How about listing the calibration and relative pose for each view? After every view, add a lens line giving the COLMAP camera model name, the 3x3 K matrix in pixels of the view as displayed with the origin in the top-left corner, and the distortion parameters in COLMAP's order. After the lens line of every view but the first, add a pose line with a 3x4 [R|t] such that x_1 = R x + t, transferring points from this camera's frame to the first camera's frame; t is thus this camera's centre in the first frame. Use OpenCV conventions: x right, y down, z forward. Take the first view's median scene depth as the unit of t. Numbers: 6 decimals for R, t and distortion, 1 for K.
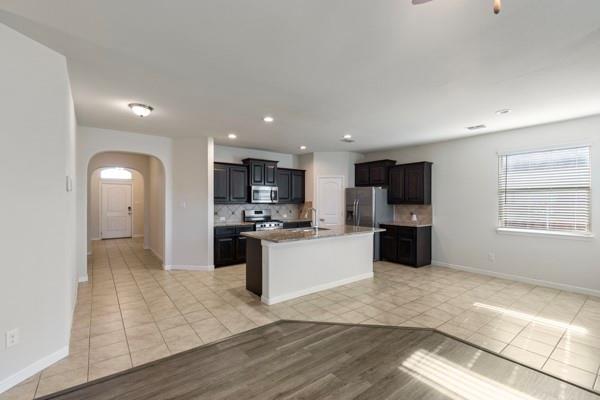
lens RADIAL K [[268.8, 0, 303.3], [0, 268.8, 201.0], [0, 0, 1]] dist [0.002548, -0.000559]
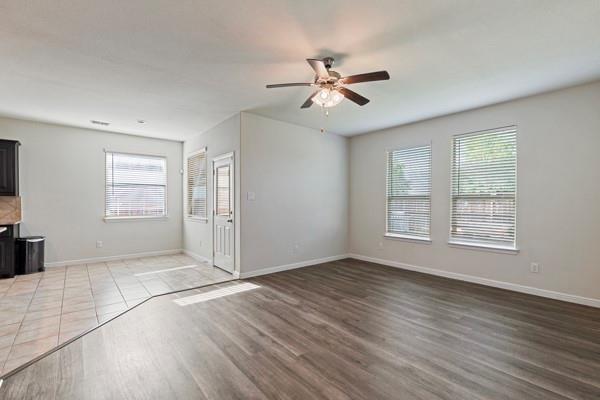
lens RADIAL K [[268.8, 0, 301.9], [0, 268.8, 204.9], [0, 0, 1]] dist [0.002548, -0.000559]
pose [[-0.042556, -0.014109, 0.998994, -0.344977], [-0.001581, 0.999900, 0.014055, 0.025134], [-0.999093, -0.000981, -0.042574, 0.181981]]
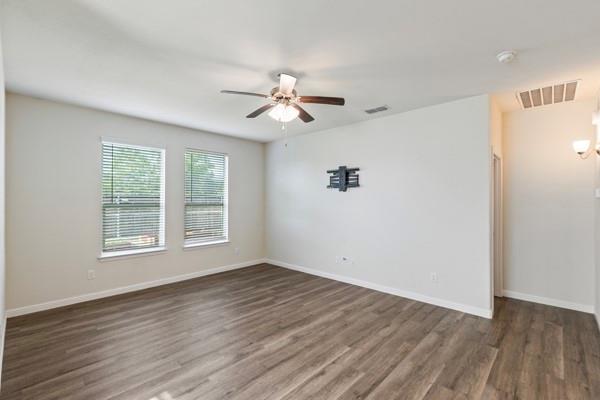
lens RADIAL K [[268.8, 0, 303.5], [0, 268.8, 199.1], [0, 0, 1]] dist [0.002548, -0.000559]
pose [[-0.987706, -0.005942, -0.156209, 0.135283], [-0.005409, 0.999978, -0.003841, -0.000204], [0.156228, -0.002949, -0.987717, 0.566424]]
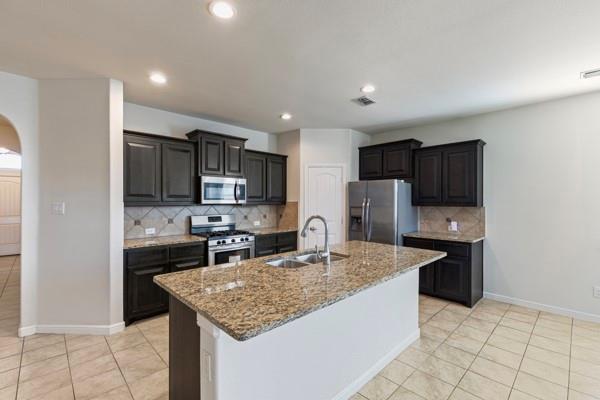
lens RADIAL K [[268.8, 0, 303.6], [0, 268.8, 201.2], [0, 0, 1]] dist [0.002548, -0.000559]
pose [[0.993321, 0.000517, 0.115386, -0.035084], [-0.000513, 1.000000, -0.000069, -0.000033], [-0.115386, 0.000009, 0.993321, 0.376519]]
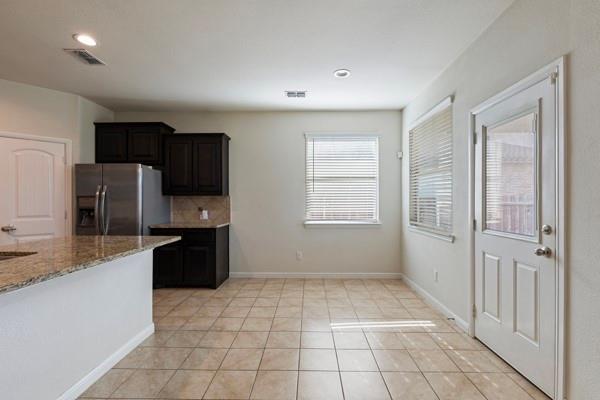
lens RADIAL K [[268.8, 0, 303.6], [0, 268.8, 201.2], [0, 0, 1]] dist [0.002548, -0.000559]
pose [[0.626626, -0.002078, 0.779317, 0.032687], [0.002981, 0.999996, 0.000269, 0.027094], [-0.779314, 0.002155, 0.626629, 0.365470]]
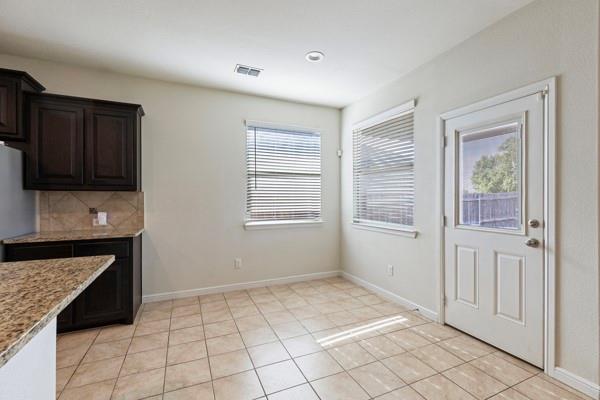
lens RADIAL K [[268.8, 0, 304.1], [0, 268.8, 198.2], [0, 0, 1]] dist [0.002548, -0.000559]
pose [[0.229399, 0.000668, 0.973332, 0.027097], [0.002113, 0.999997, -0.001184, 0.026521], [-0.973330, 0.002328, 0.229397, 0.534045]]
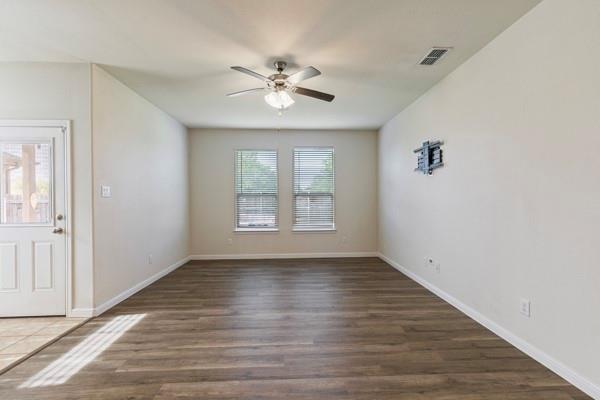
lens RADIAL K [[268.8, 0, 304.1], [0, 268.8, 200.4], [0, 0, 1]] dist [0.002548, -0.000559]
pose [[-0.817704, -0.002365, 0.575633, -0.202798], [0.003367, 0.999955, 0.008892, 0.025388], [-0.575628, 0.009210, -0.817660, 0.477828]]
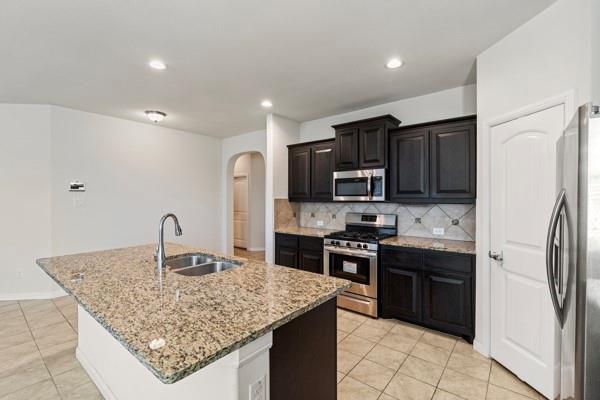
lens RADIAL K [[268.8, 0, 303.5], [0, 268.8, 199.3], [0, 0, 1]] dist [0.002548, -0.000559]
pose [[0.226340, 0.006043, -0.974030, 0.368892], [0.001369, 0.999978, 0.006522, -0.000808], [0.974047, -0.002809, 0.226327, 0.802577]]
